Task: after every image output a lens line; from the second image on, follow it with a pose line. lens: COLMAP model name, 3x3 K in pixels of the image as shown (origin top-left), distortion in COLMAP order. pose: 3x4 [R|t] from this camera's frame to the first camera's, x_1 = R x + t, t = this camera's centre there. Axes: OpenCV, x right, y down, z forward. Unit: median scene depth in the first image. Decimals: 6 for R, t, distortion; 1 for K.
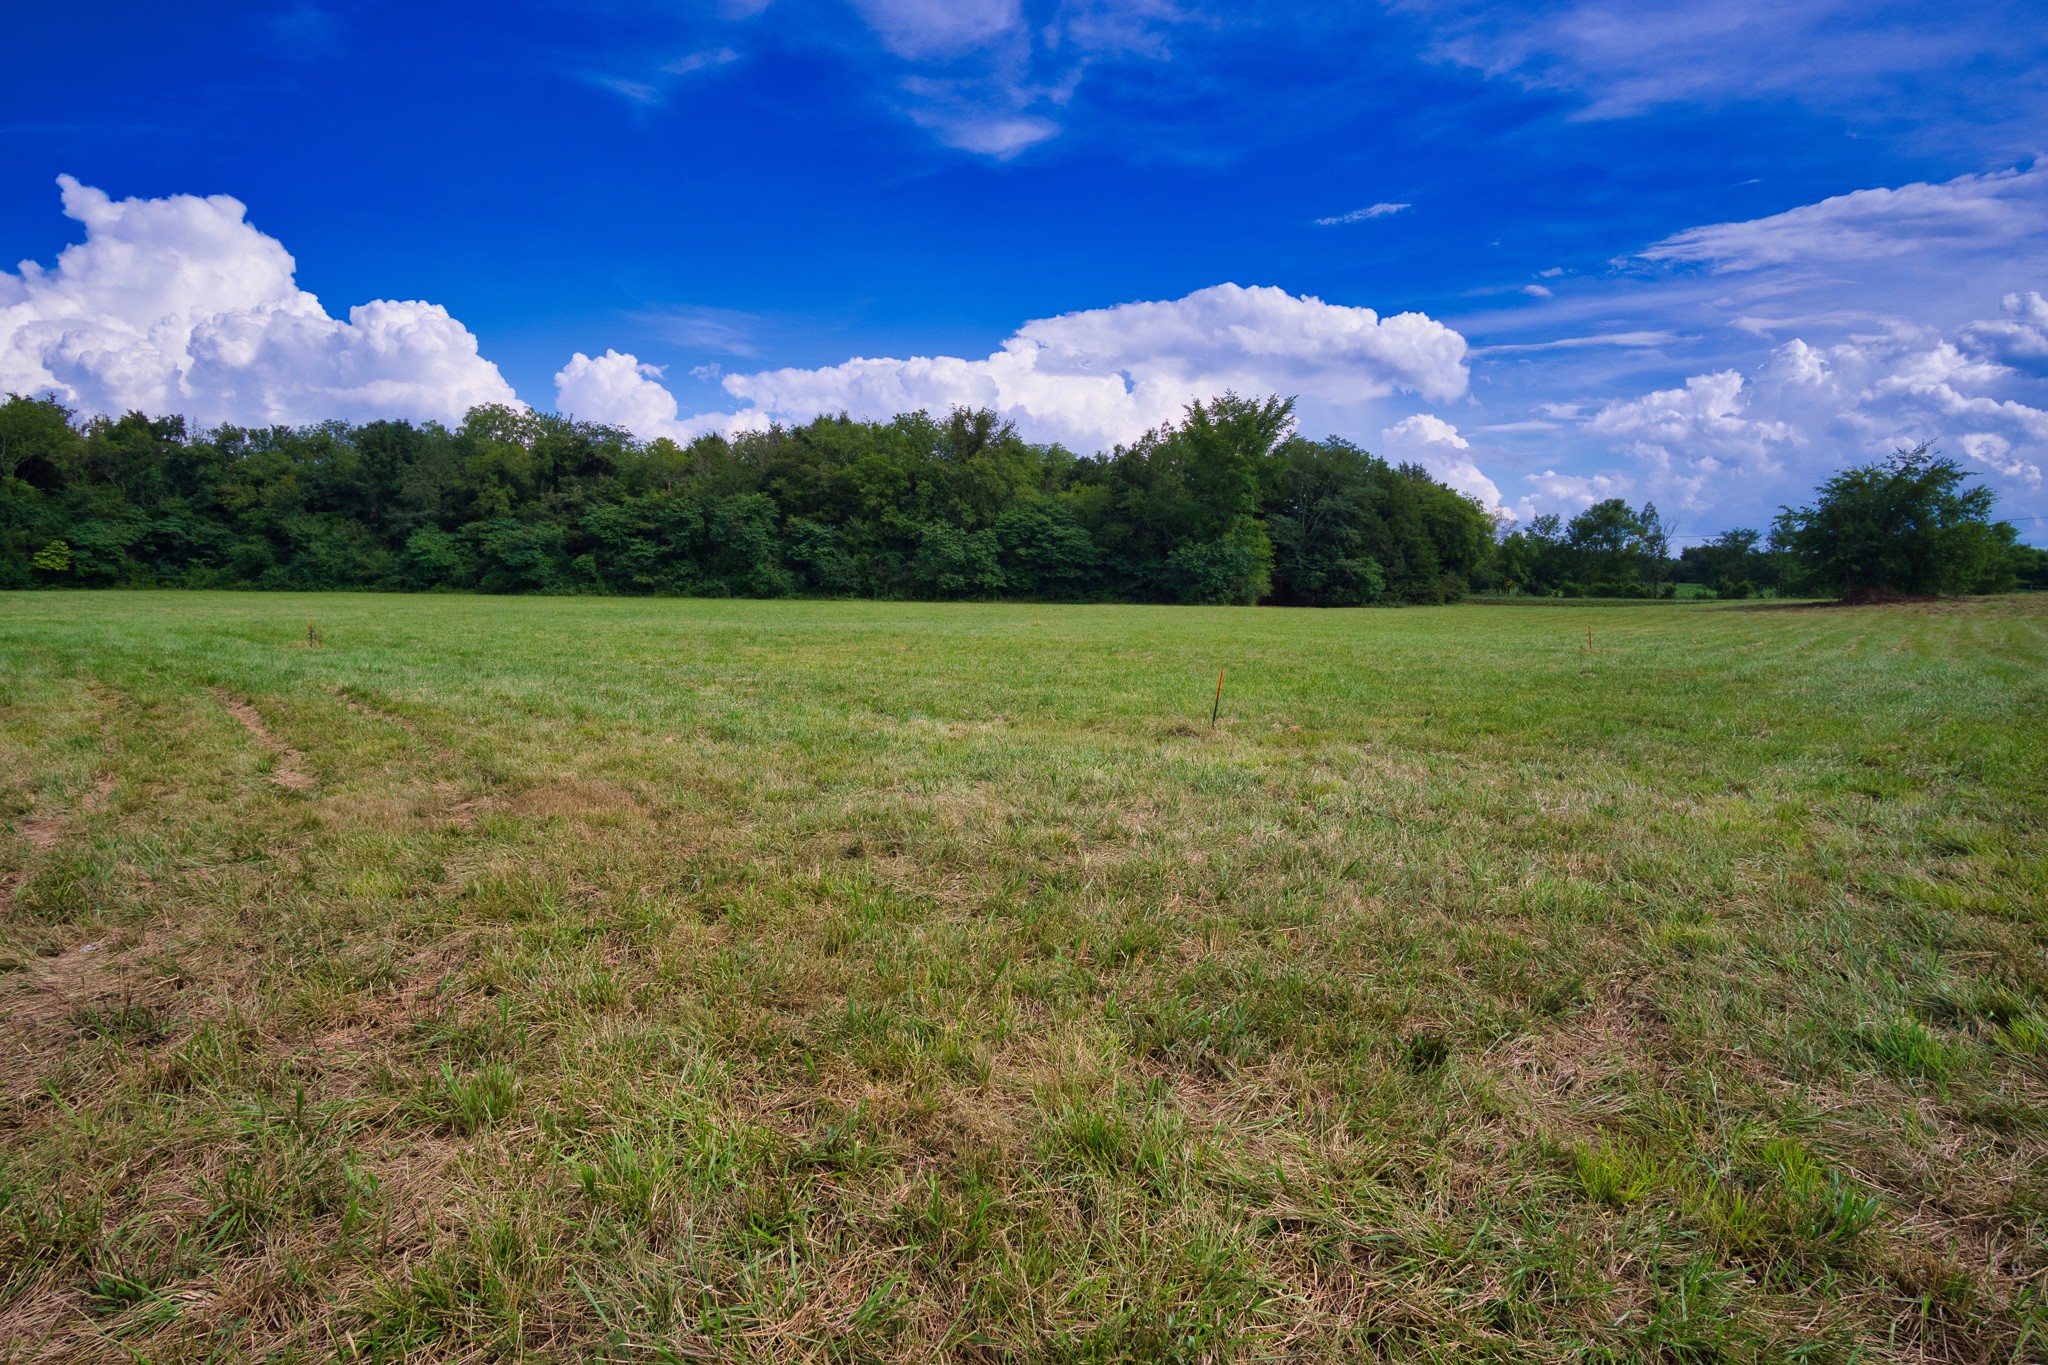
lens RADIAL K [[1093.8, 0, 1035.2], [0, 1093.8, 677.5], [0, 0, 1]] dist [-0.038088, 0.013948]
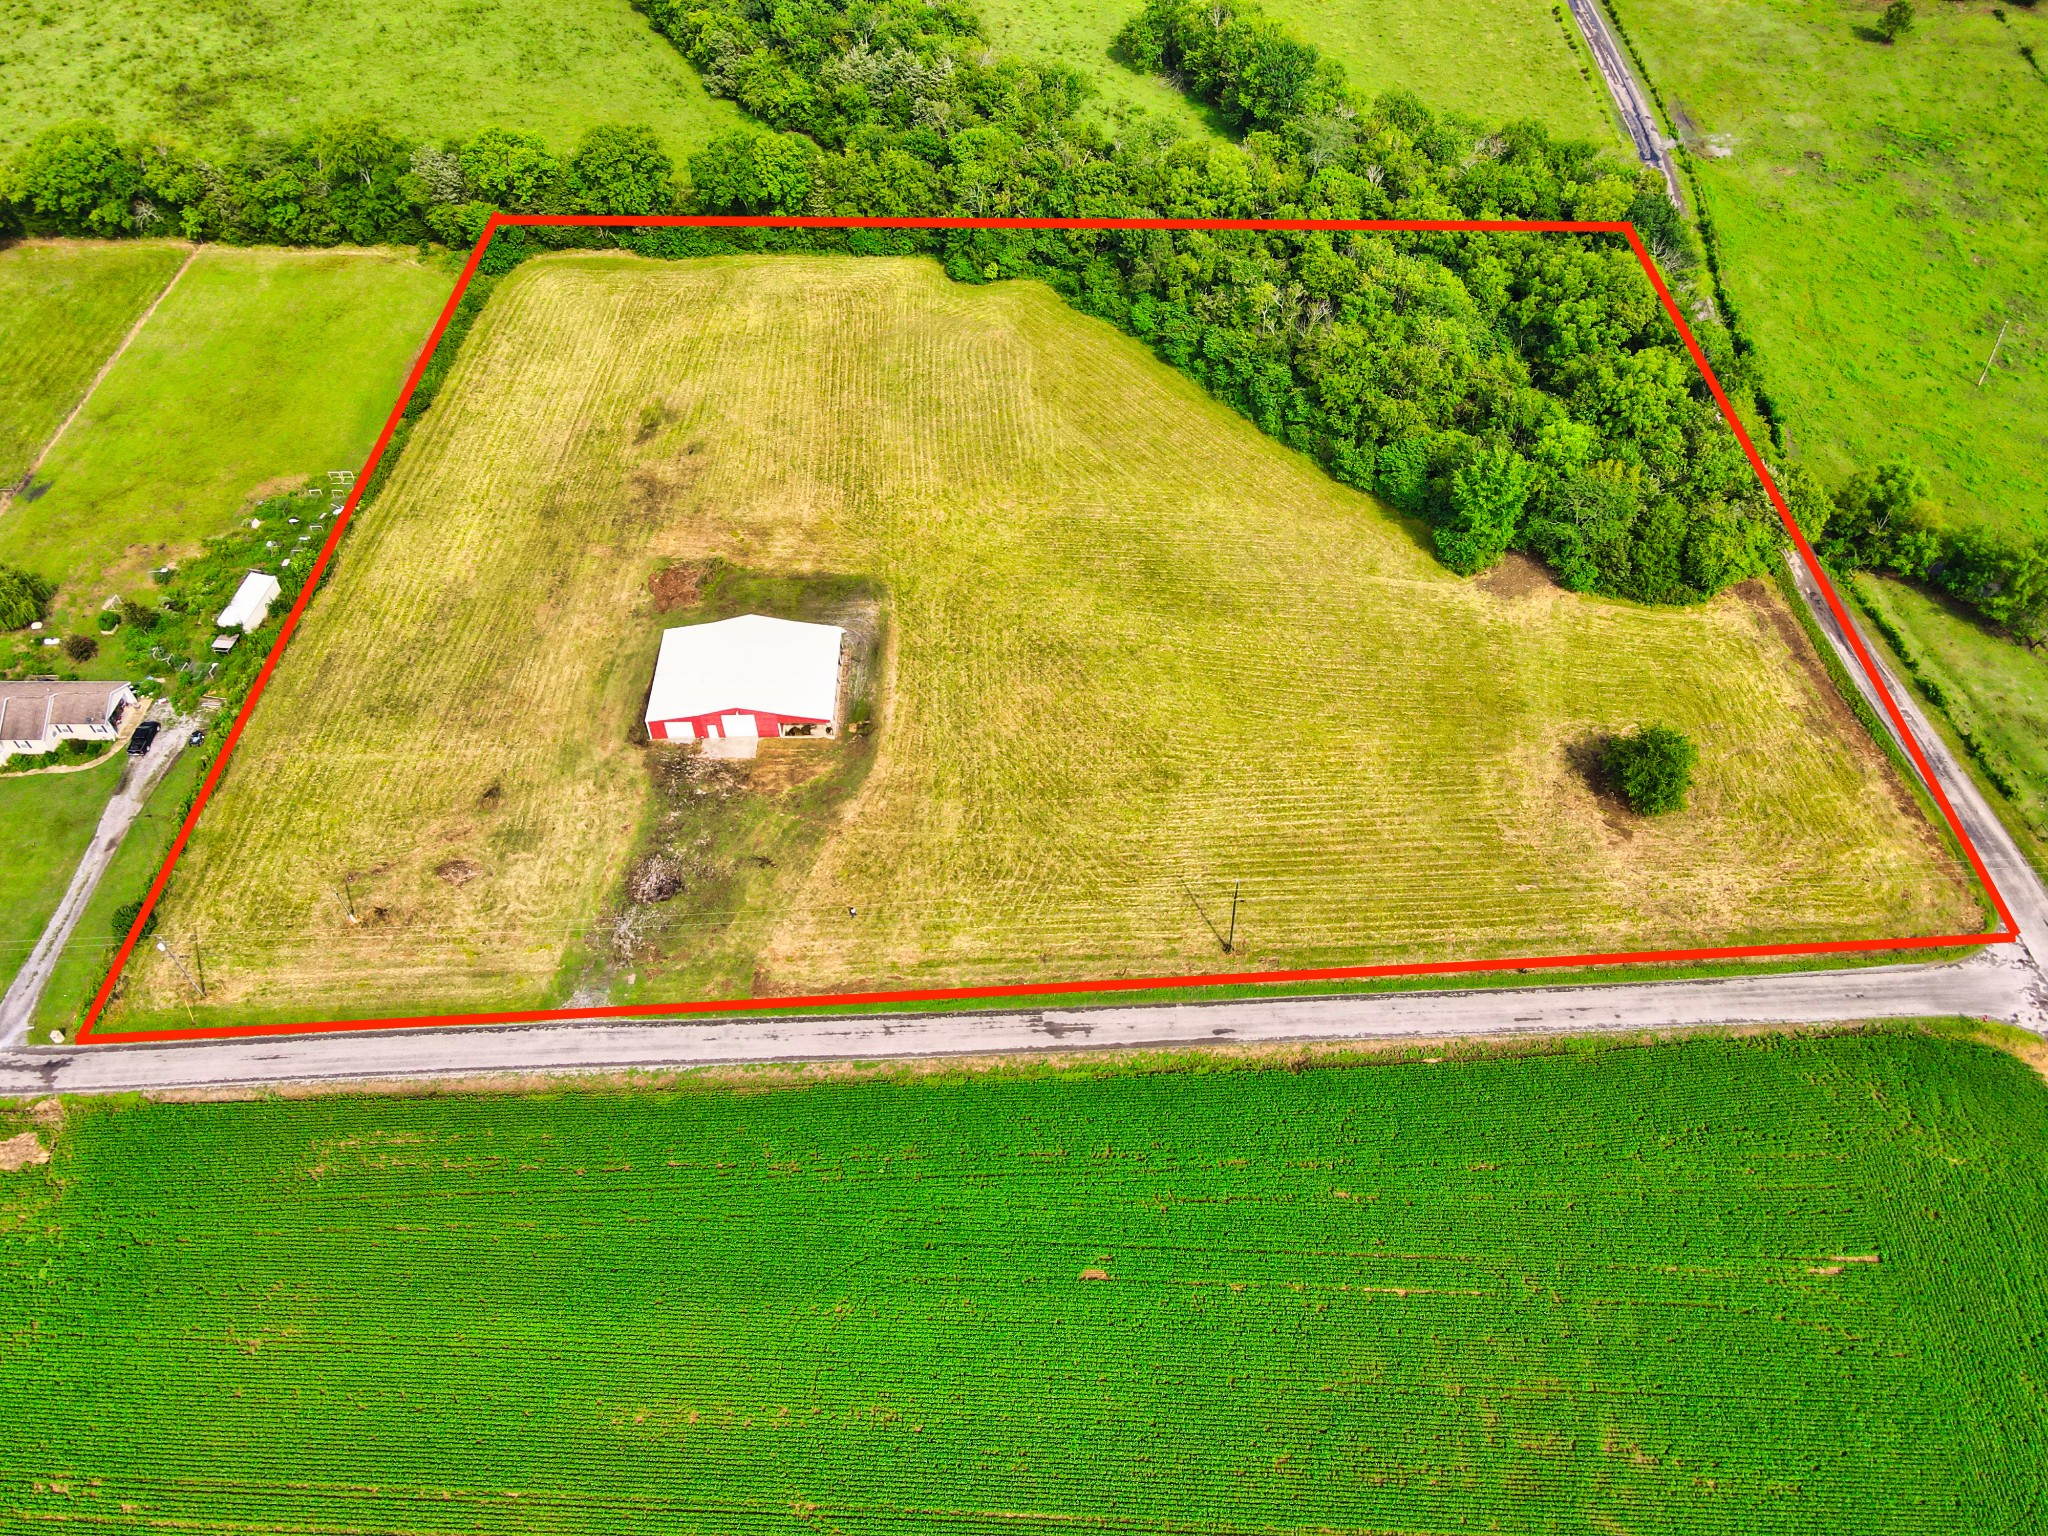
lens RADIAL K [[1512.4, 0, 1013.9], [0, 1512.4, 759.3], [0, 0, 1]] dist [-0.018731, 0.067122]
pose [[0.667481, 0.535611, -0.517290, 1.003253], [-0.043460, 0.721536, 0.691012, -1.327360], [0.743357, -0.438756, 0.504889, -0.752734]]
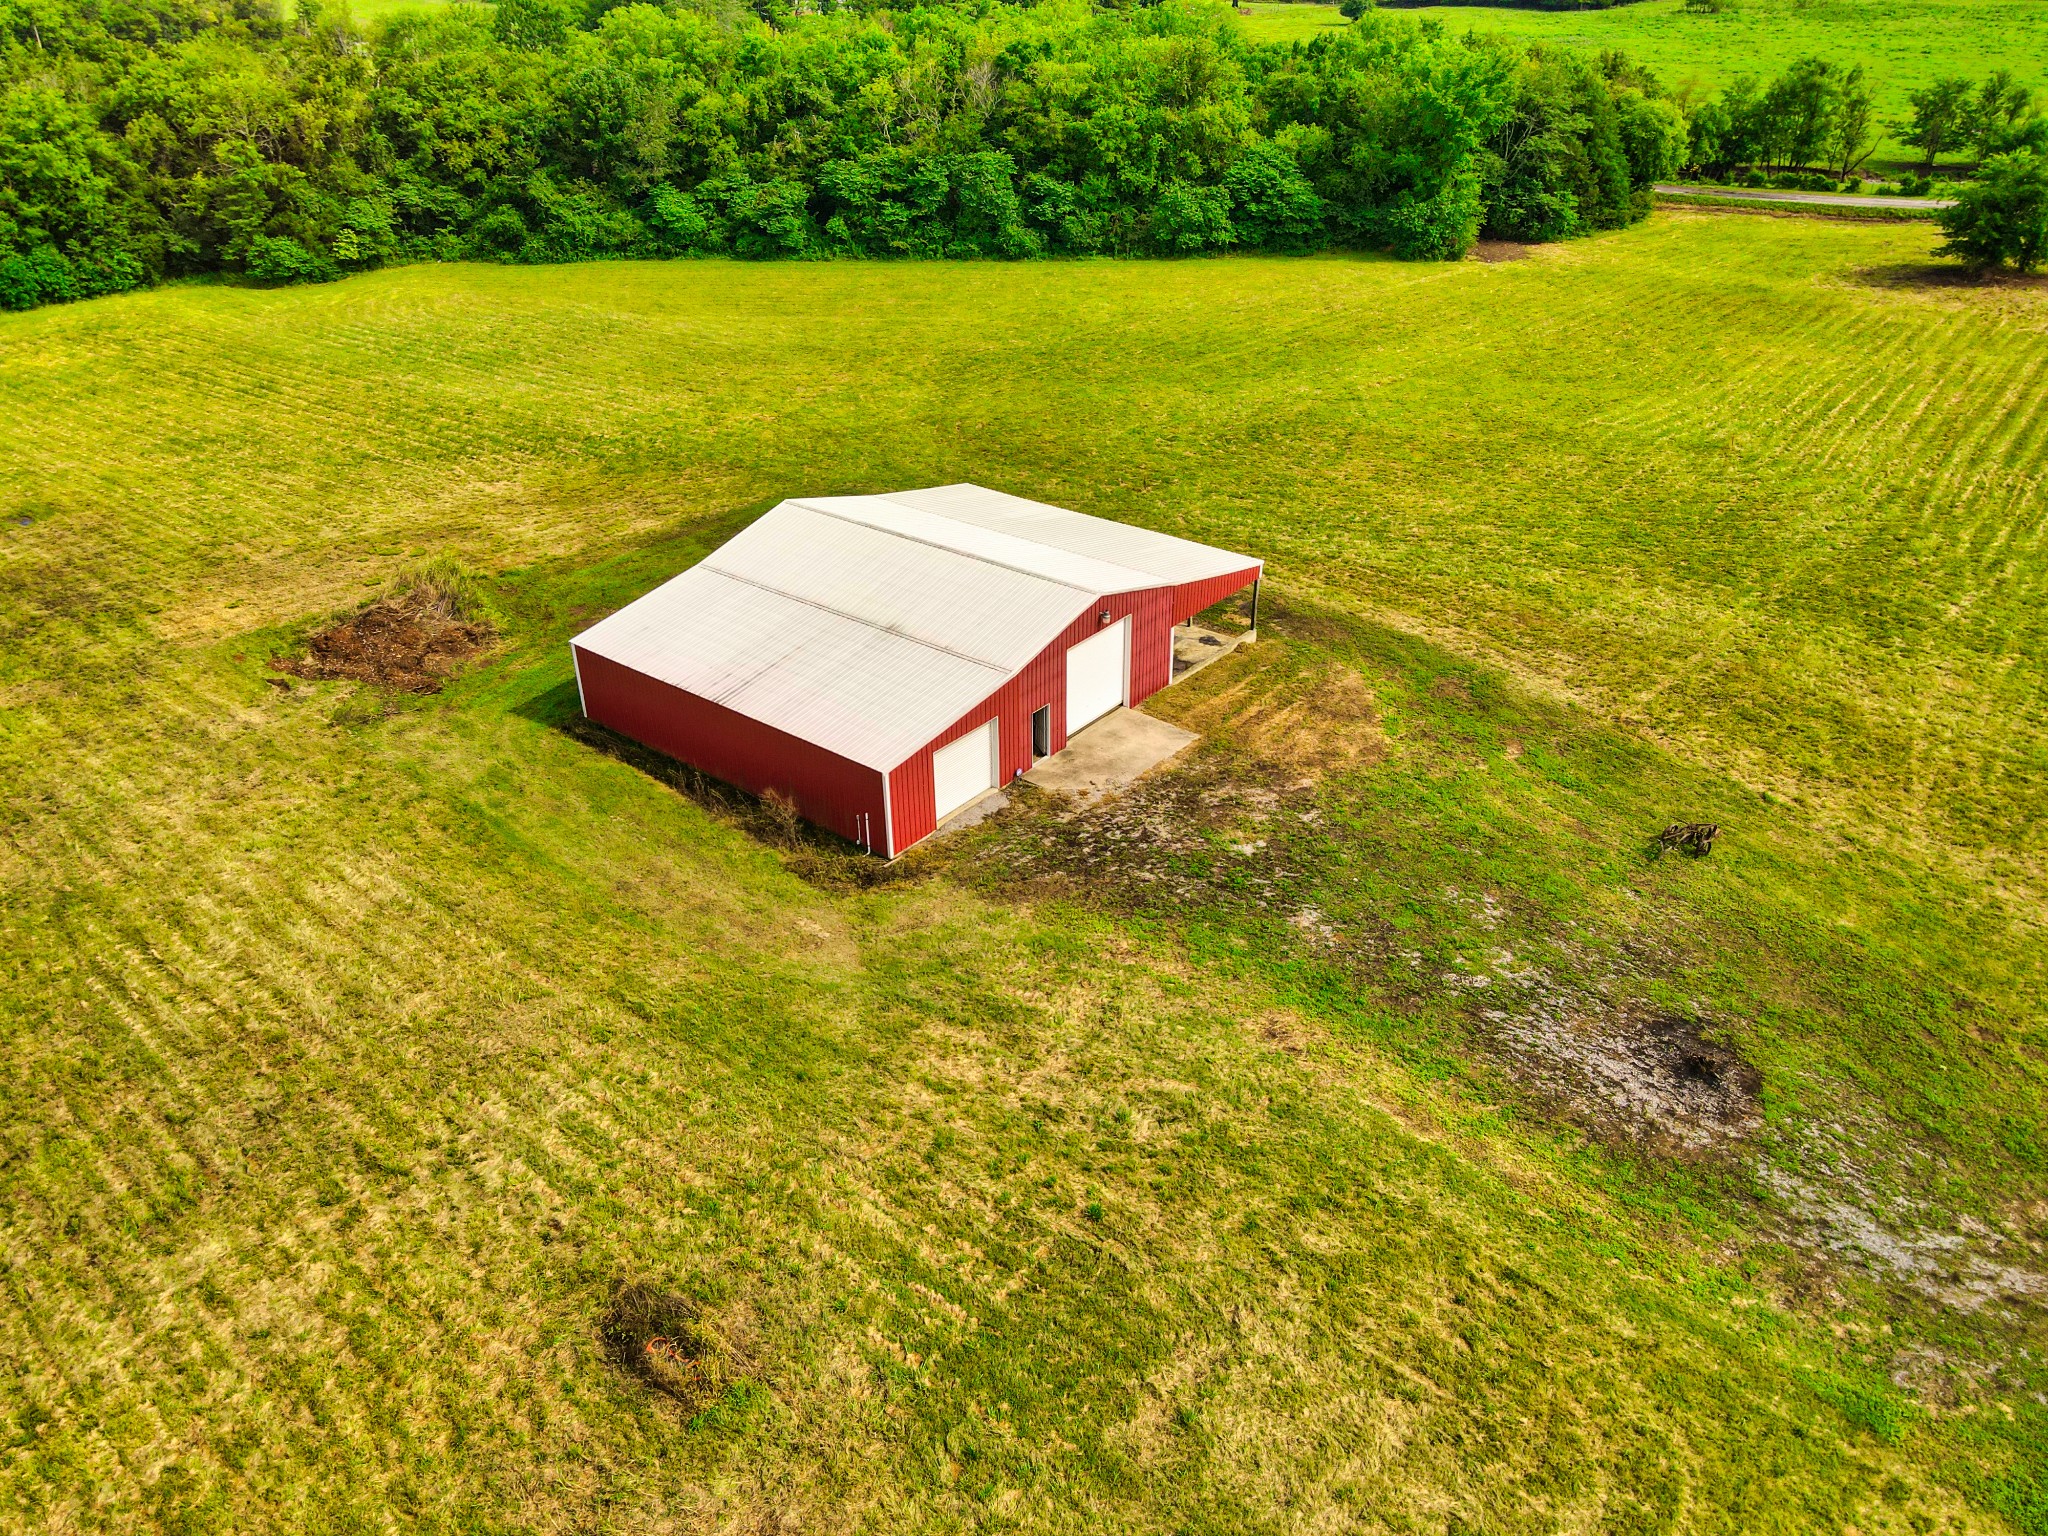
lens RADIAL K [[1507.1, 0, 1015.7], [0, 1507.1, 751.1], [0, 0, 1]] dist [0.018437, 0.004400]
pose [[0.998766, -0.044012, 0.023011, -0.294459], [0.031104, 0.915523, 0.401060, -0.221834], [-0.038718, -0.399850, 0.915763, -0.564344]]
